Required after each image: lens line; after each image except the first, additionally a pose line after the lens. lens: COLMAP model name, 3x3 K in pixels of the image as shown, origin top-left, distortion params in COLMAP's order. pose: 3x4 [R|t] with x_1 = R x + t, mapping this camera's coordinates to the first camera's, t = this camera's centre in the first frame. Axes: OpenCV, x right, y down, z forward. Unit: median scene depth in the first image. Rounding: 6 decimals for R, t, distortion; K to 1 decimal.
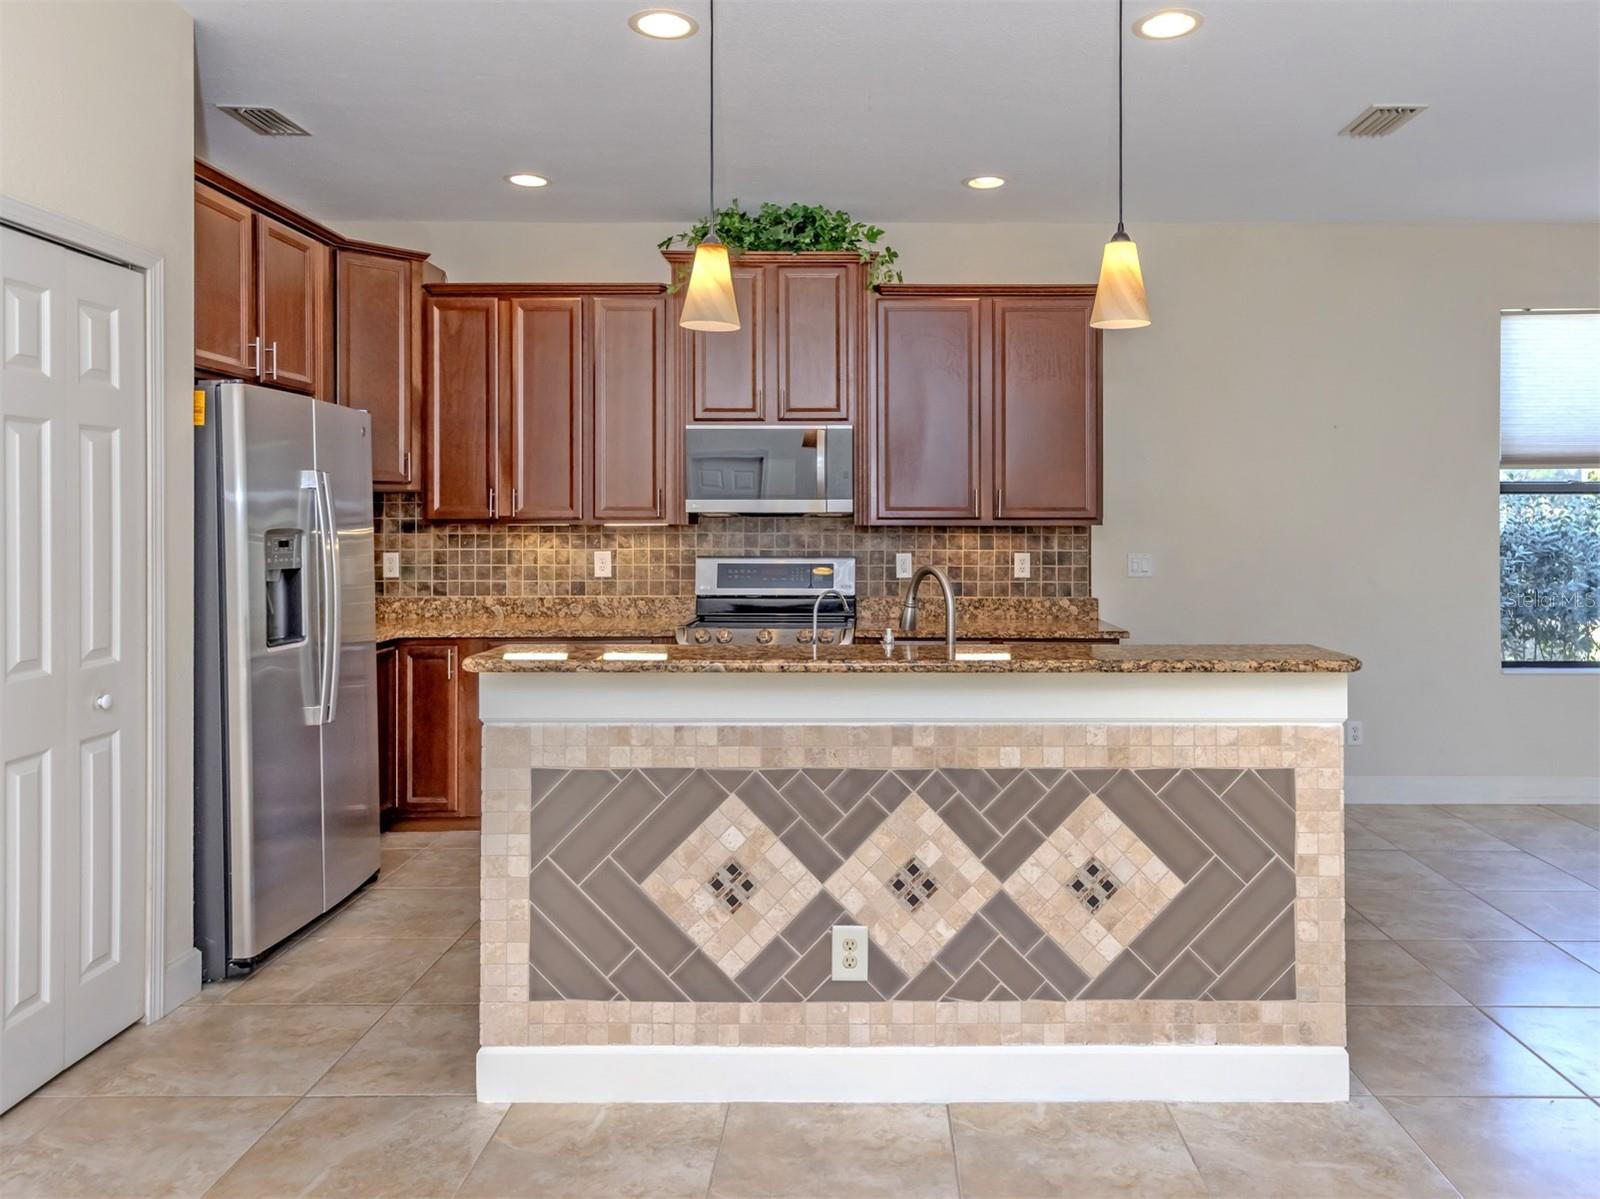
lens RADIAL K [[1134.3, 0, 877.1], [0, 1134.3, 507.4], [0, 0, 1]] dist [0.006800, 0.002029]
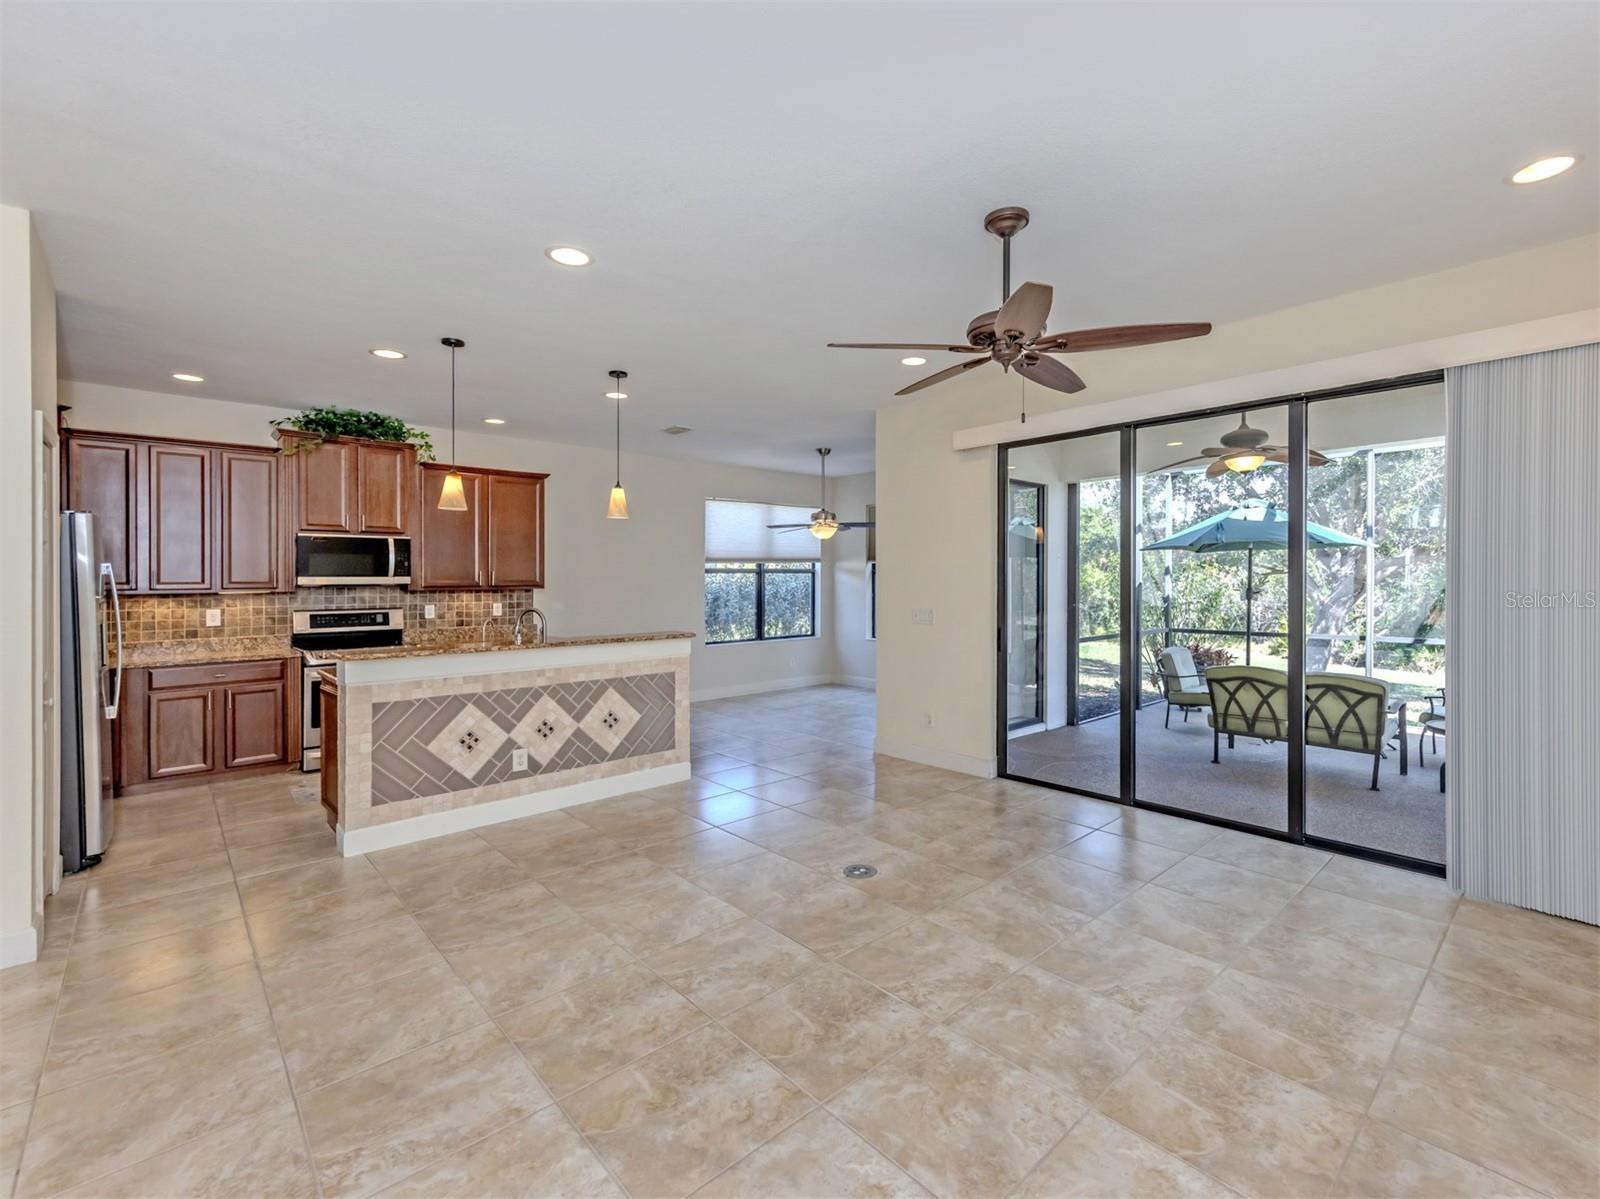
lens RADIAL K [[714.6, 0, 843.7], [0, 714.6, 557.9], [0, 0, 1]] dist [0.009963, -0.002361]
pose [[0.727935, 0.015610, 0.685468, -0.491091], [-0.002386, 0.999792, -0.020234, -0.024796], [-0.685642, 0.013094, 0.727821, -0.548659]]
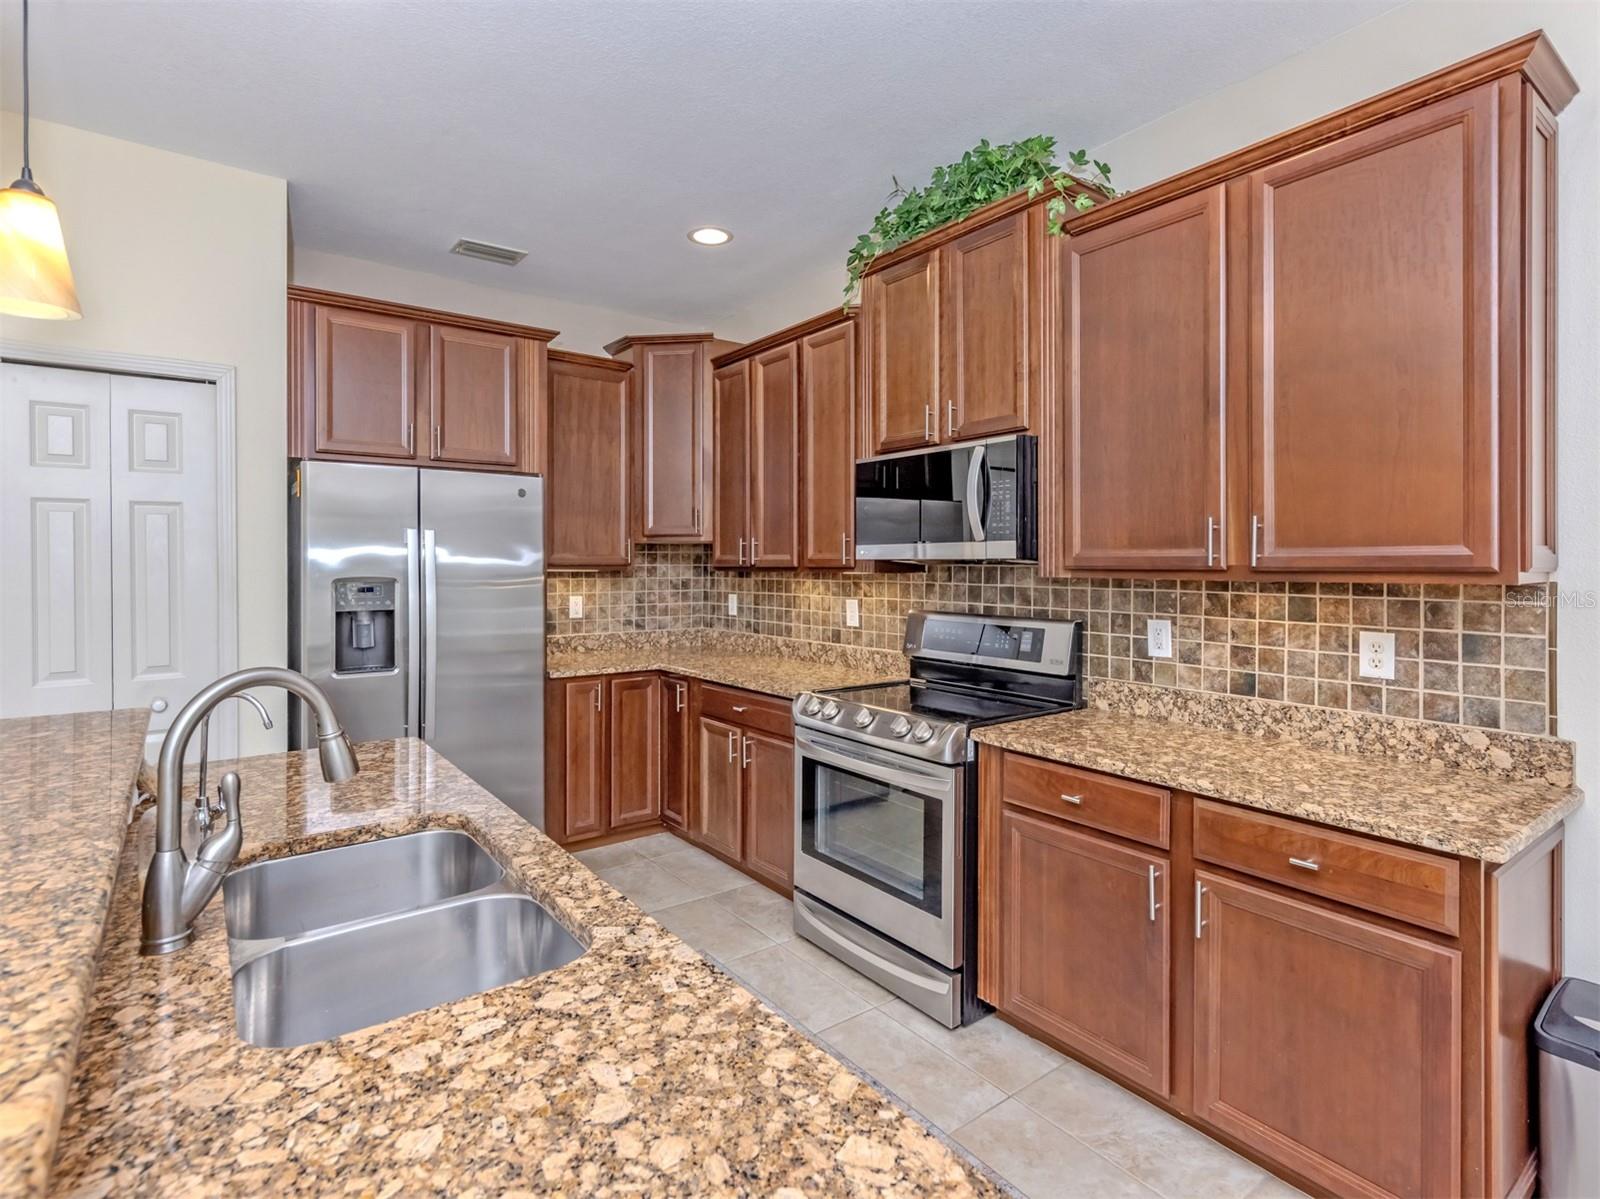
lens RADIAL K [[804.7, 0, 760.6], [0, 804.7, 561.8], [0, 0, 1]] dist [0.013696, -0.000743]
pose [[0.576697, -0.001263, -0.816957, 0.464276], [0.010775, 0.999924, 0.006061, 0.002215], [0.816887, -0.012297, 0.576667, 0.914655]]
